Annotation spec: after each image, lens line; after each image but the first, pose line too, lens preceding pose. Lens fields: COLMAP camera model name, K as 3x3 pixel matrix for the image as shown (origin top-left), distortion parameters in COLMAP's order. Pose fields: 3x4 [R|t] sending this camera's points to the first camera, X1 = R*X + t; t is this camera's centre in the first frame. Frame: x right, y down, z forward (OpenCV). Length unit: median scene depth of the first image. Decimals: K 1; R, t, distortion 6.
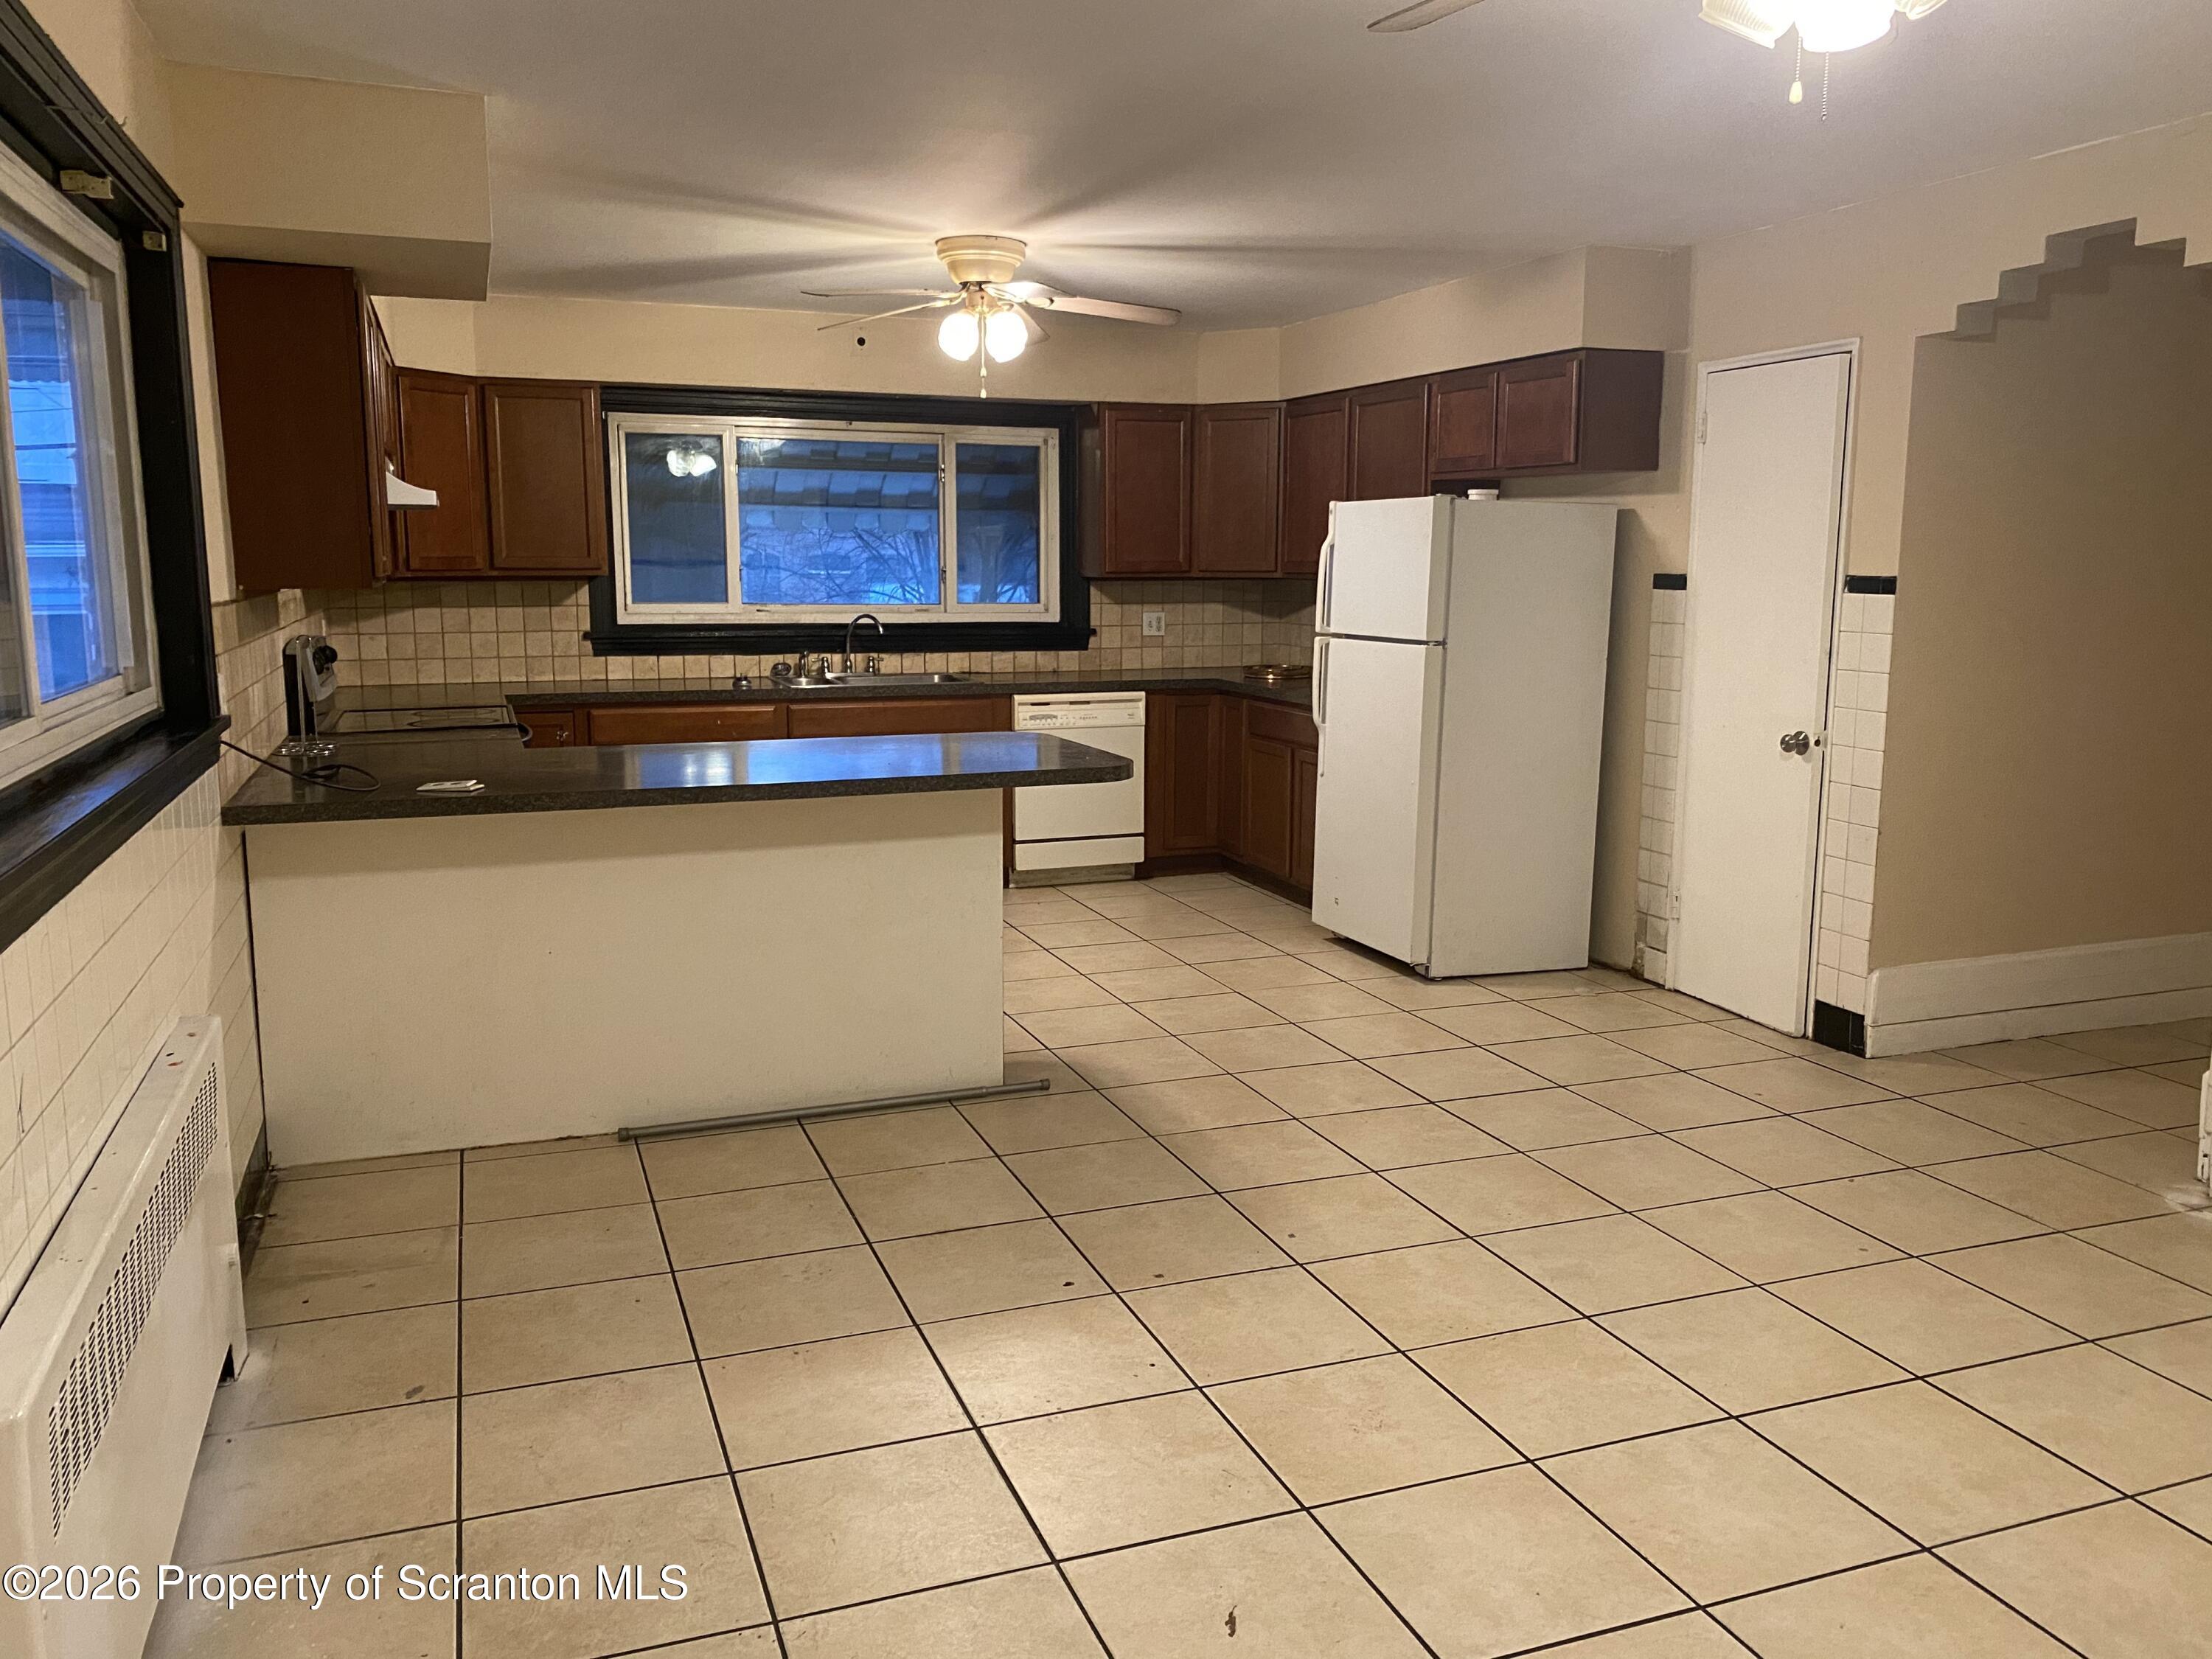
lens RADIAL K [[1714.9, 0, 1106.0], [0, 1714.9, 829.5], [0, 0, 1]] dist [0.009668, 0.000132]
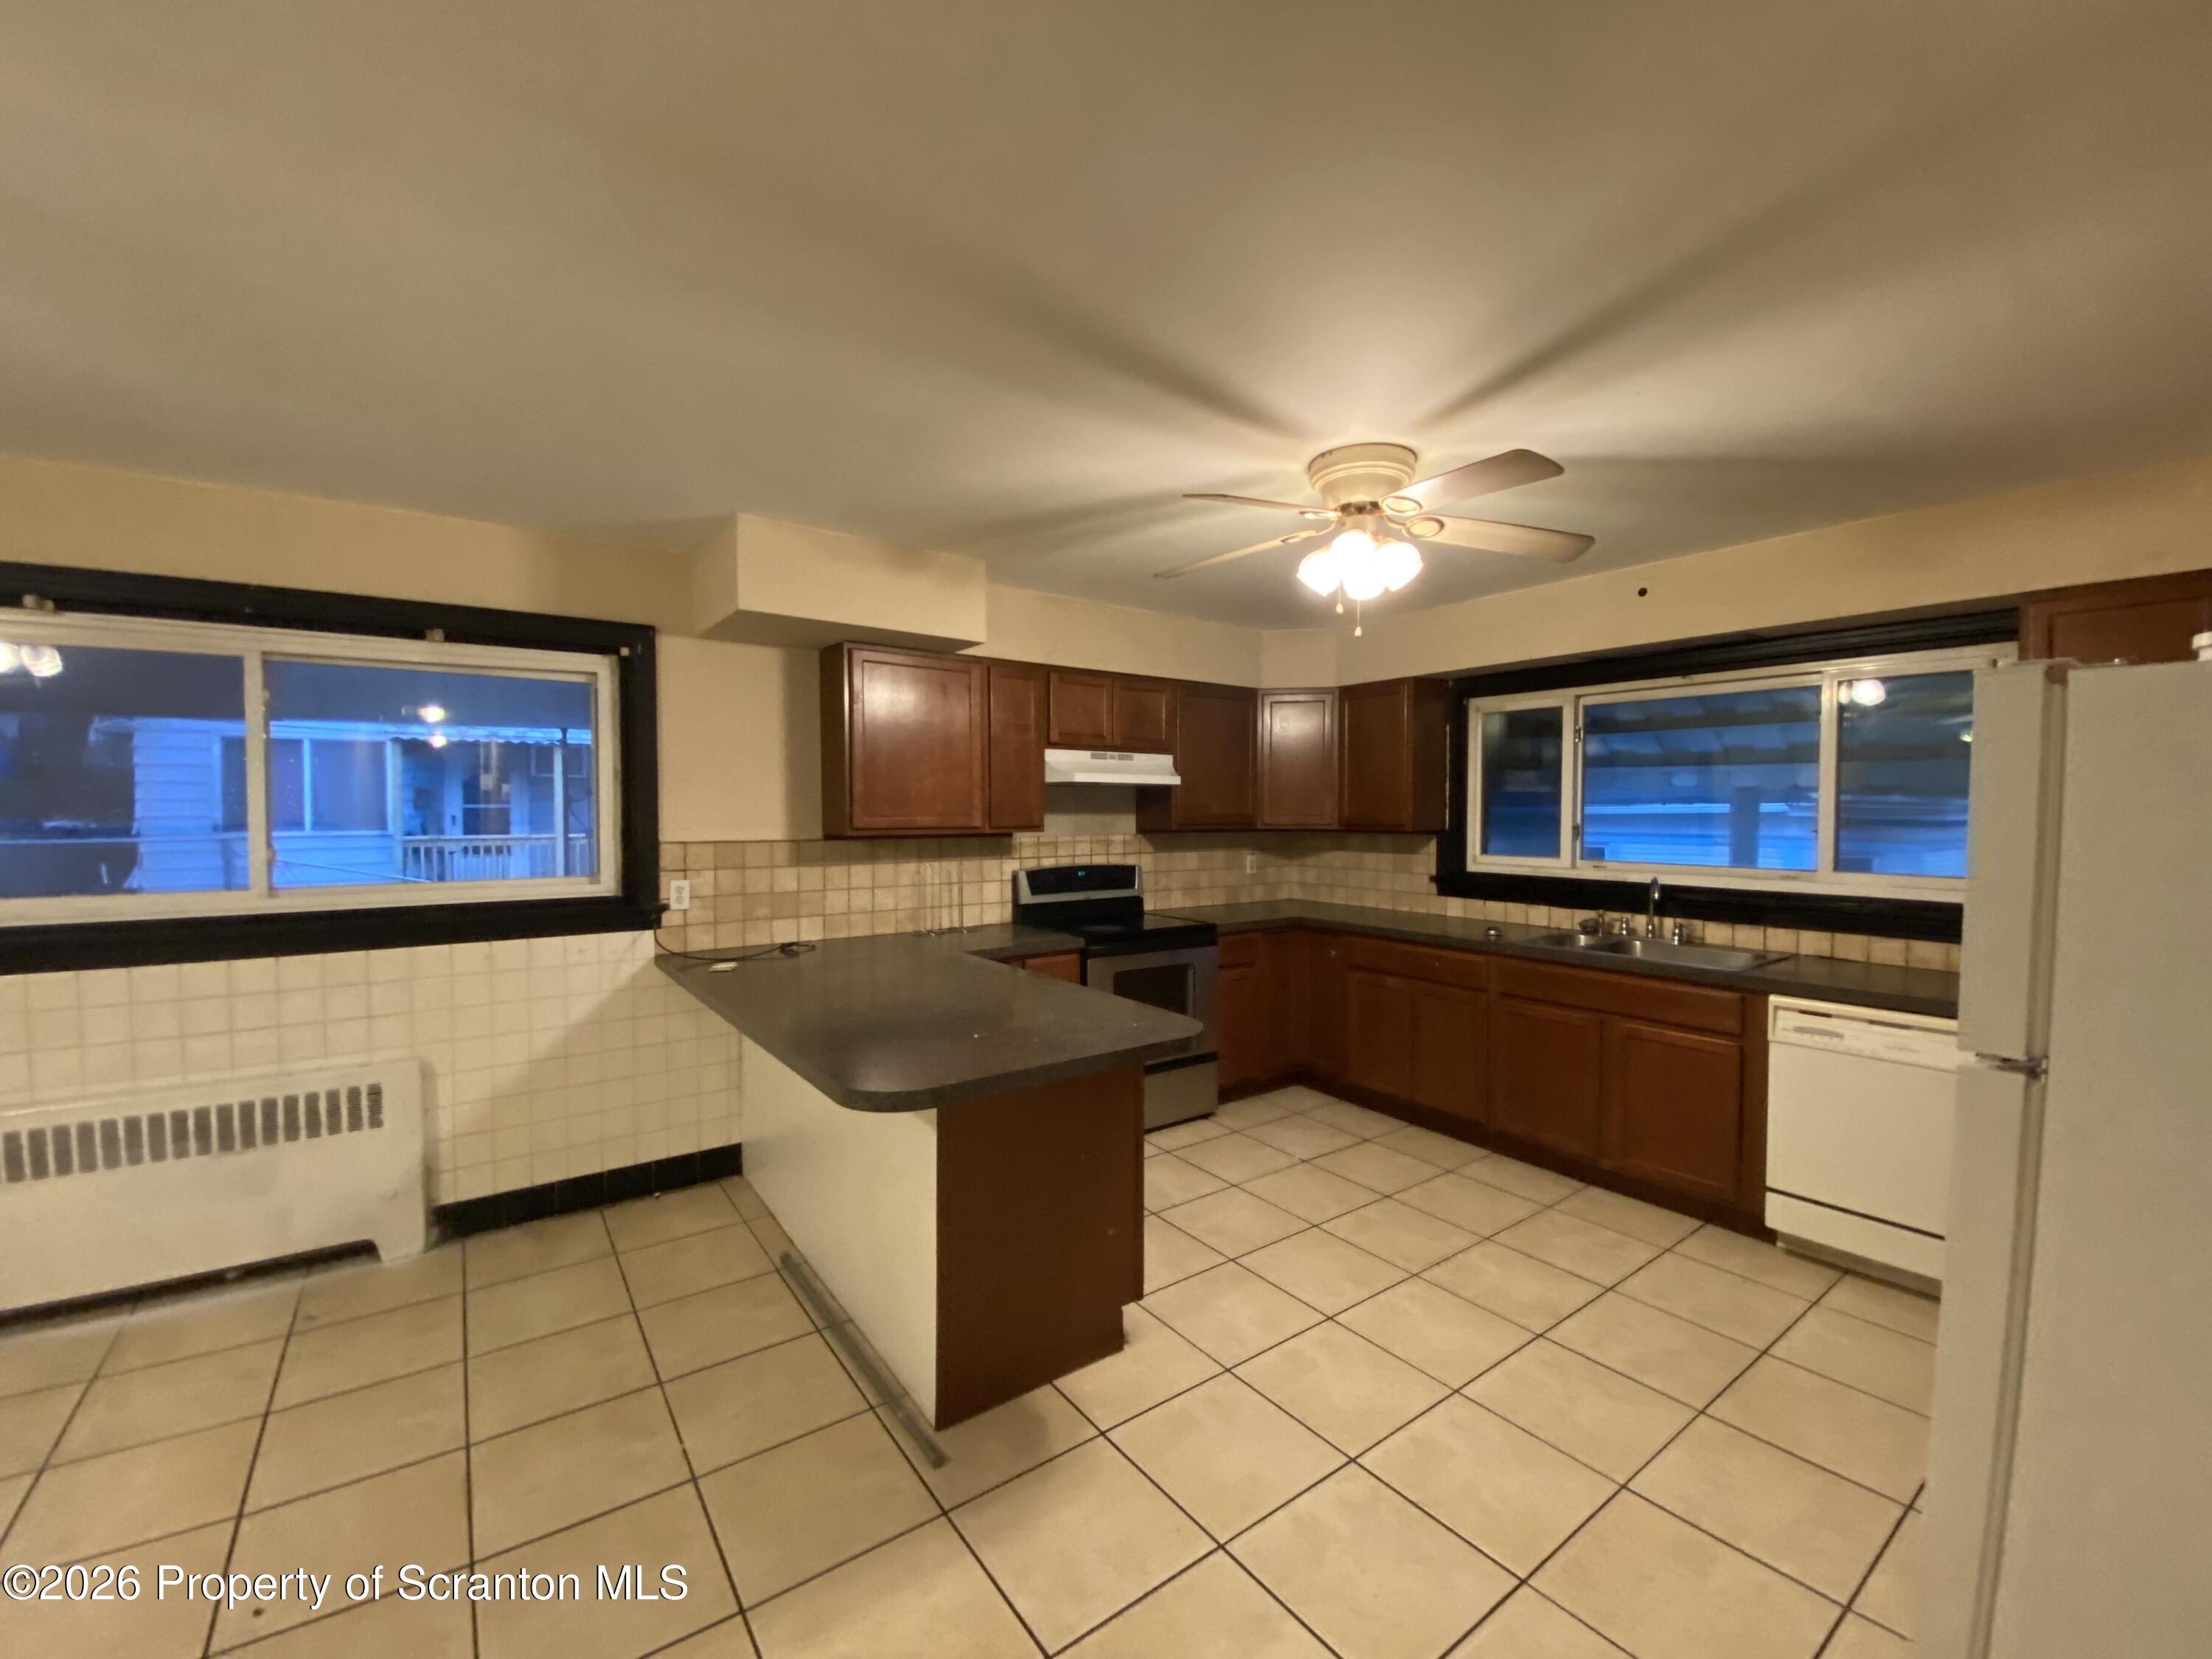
lens RADIAL K [[885.1, 0, 1097.3], [0, 885.1, 826.4], [0, 0, 1]] dist [0.034048, -0.024540]
pose [[0.261364, 0.016195, -0.965104, 0.255115], [-0.152016, 0.988072, -0.024588, -0.097713], [0.953195, 0.153138, 0.260708, 0.597006]]
